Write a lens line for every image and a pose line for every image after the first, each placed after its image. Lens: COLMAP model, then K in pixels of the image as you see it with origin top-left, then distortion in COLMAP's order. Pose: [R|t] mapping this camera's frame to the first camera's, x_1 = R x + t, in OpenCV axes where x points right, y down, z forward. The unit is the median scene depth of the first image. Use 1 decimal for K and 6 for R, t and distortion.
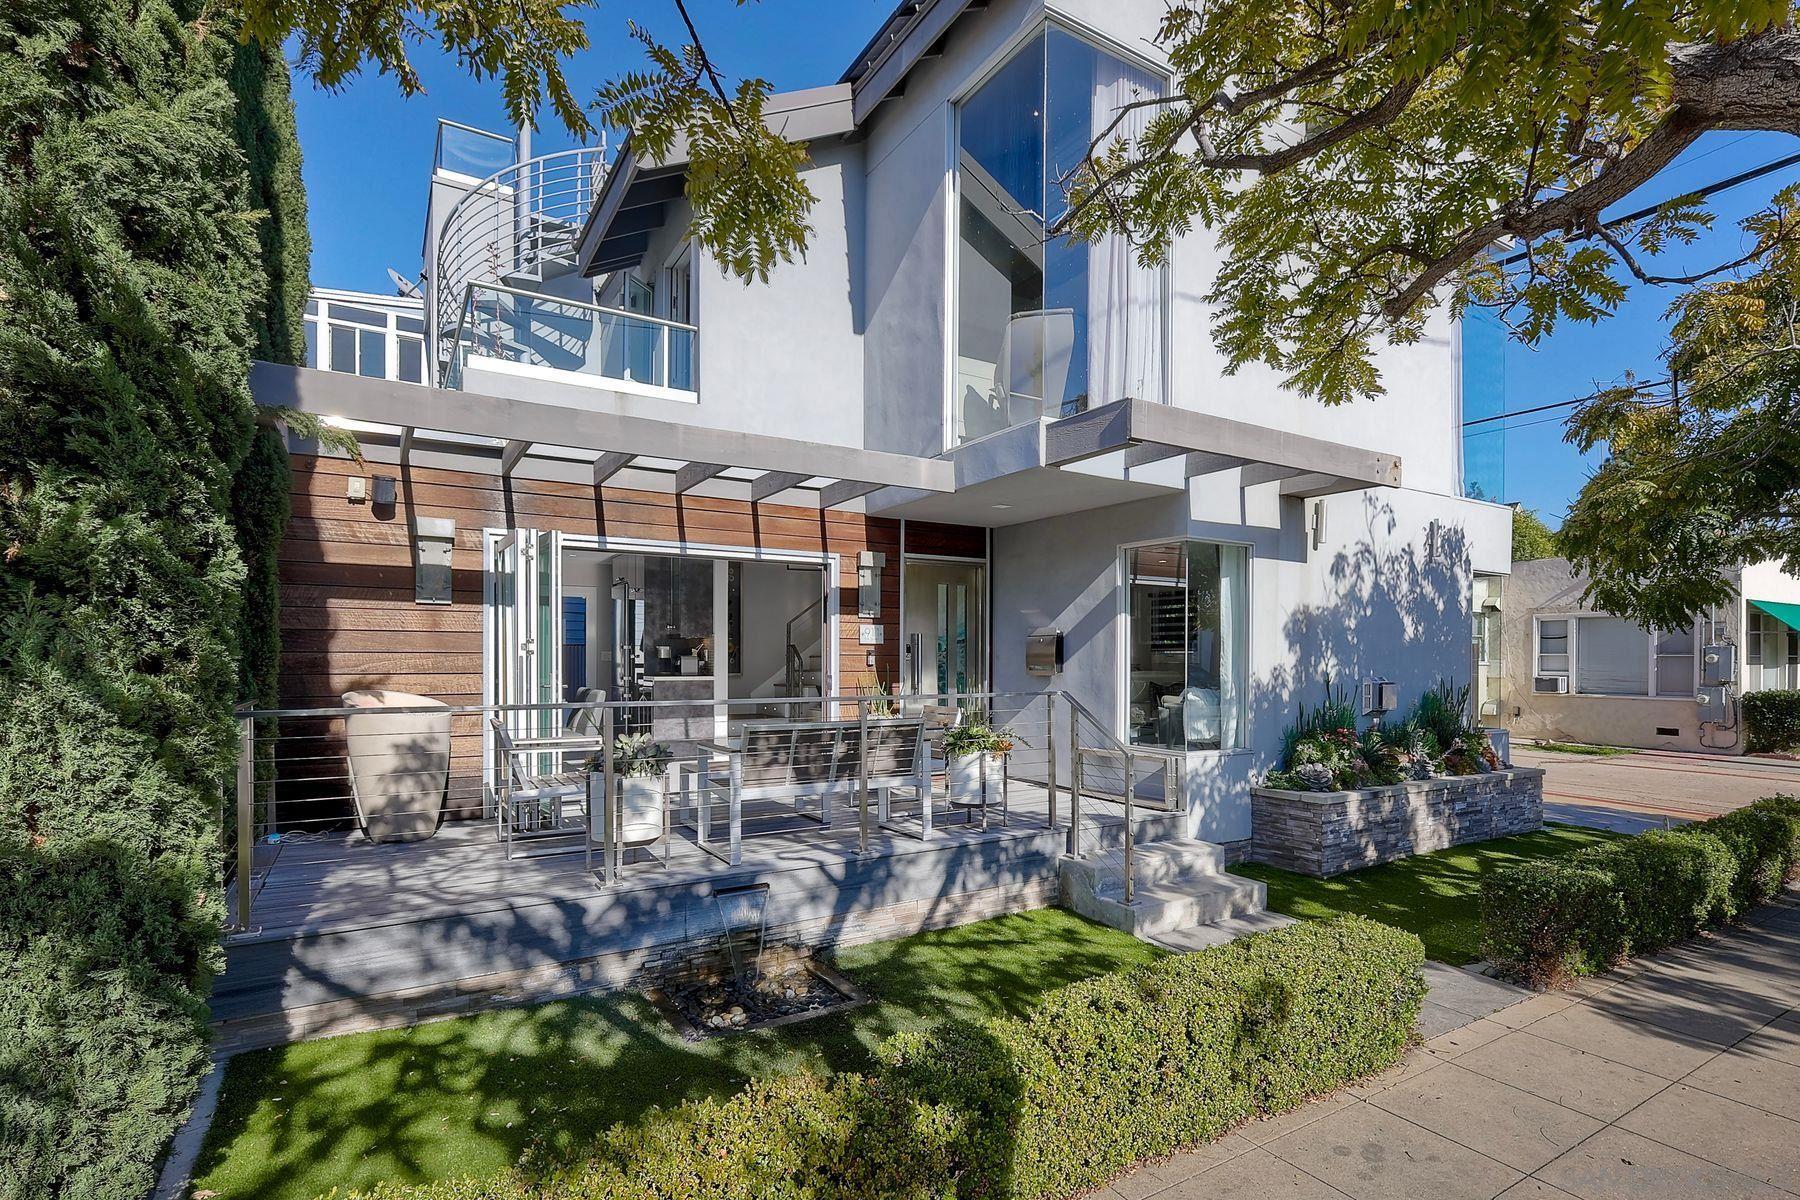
lens RADIAL K [[846.4, 0, 996.9], [0, 846.4, 660.9], [0, 0, 1]] dist [0.002038, -0.000113]
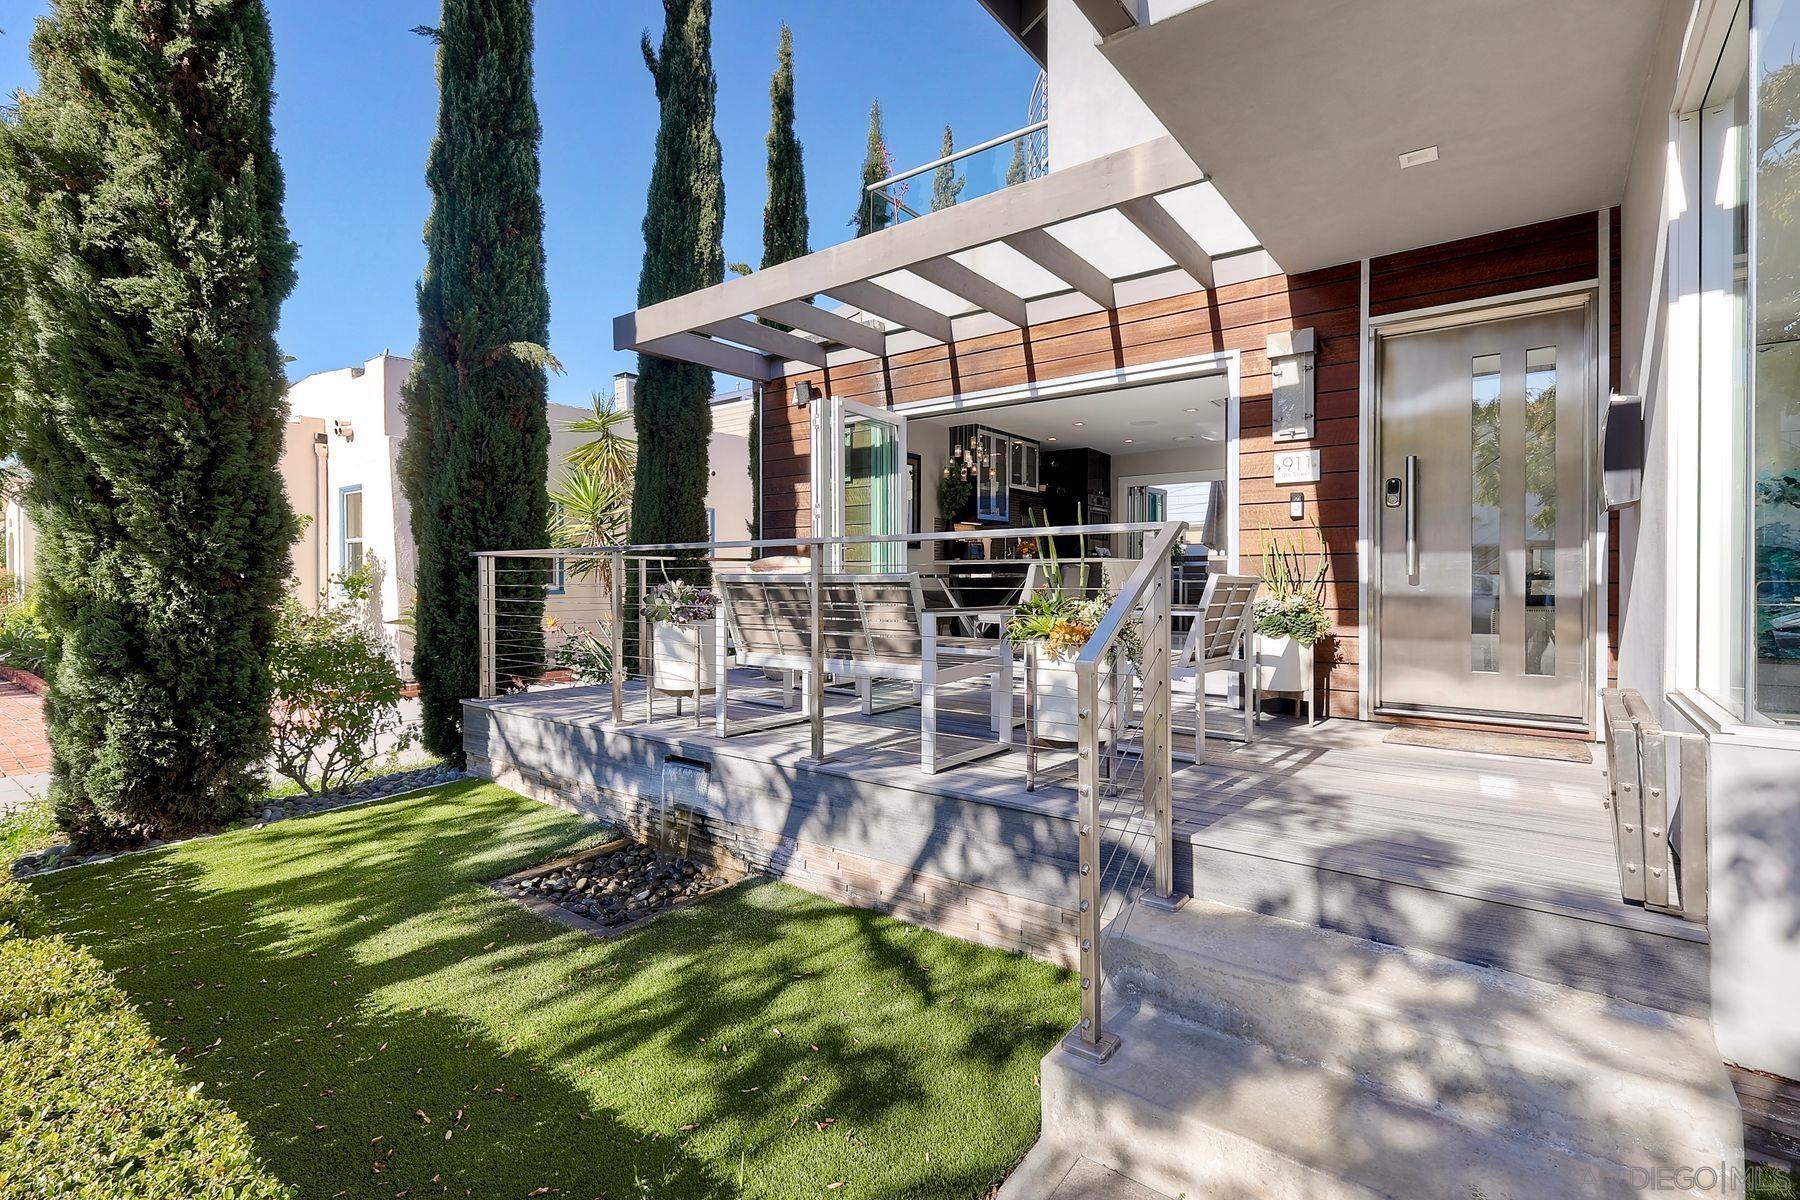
lens RADIAL K [[810.3, 0, 893.6], [0, 810.3, 583.7], [0, 0, 1]] dist [0.002292, 0.000280]
pose [[0.336709, 0.003451, -0.941602, 0.421830], [0.000366, 0.999993, 0.003796, 0.072631], [0.941609, -0.001623, 0.336705, 0.711551]]
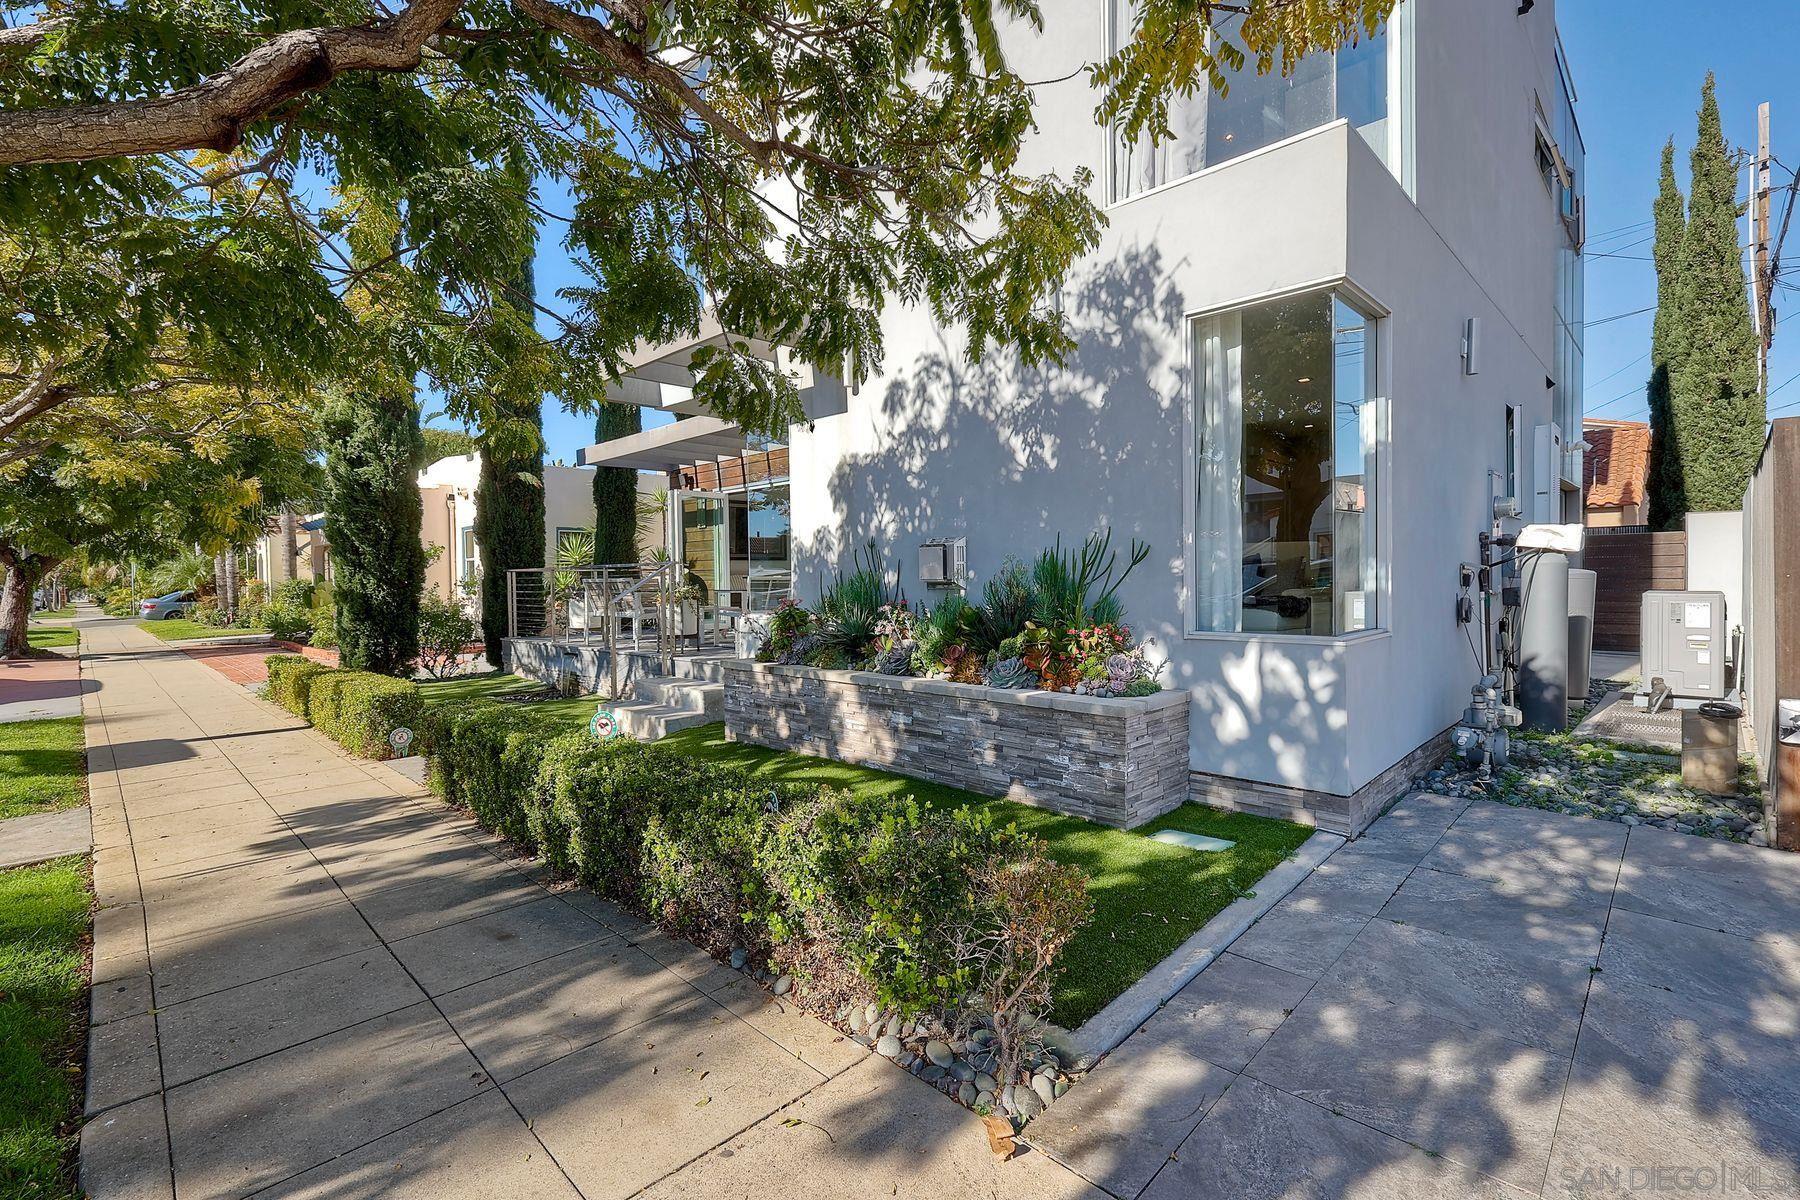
lens RADIAL K [[788.0, 0, 906.9], [0, 788.0, 591.4], [0, 0, 1]] dist [0.001839, -0.000237]
pose [[0.227394, 0.009380, -0.973758, 1.473253], [0.014716, 0.999806, 0.013067, 0.081386], [0.973692, -0.017301, 0.227212, 1.082799]]
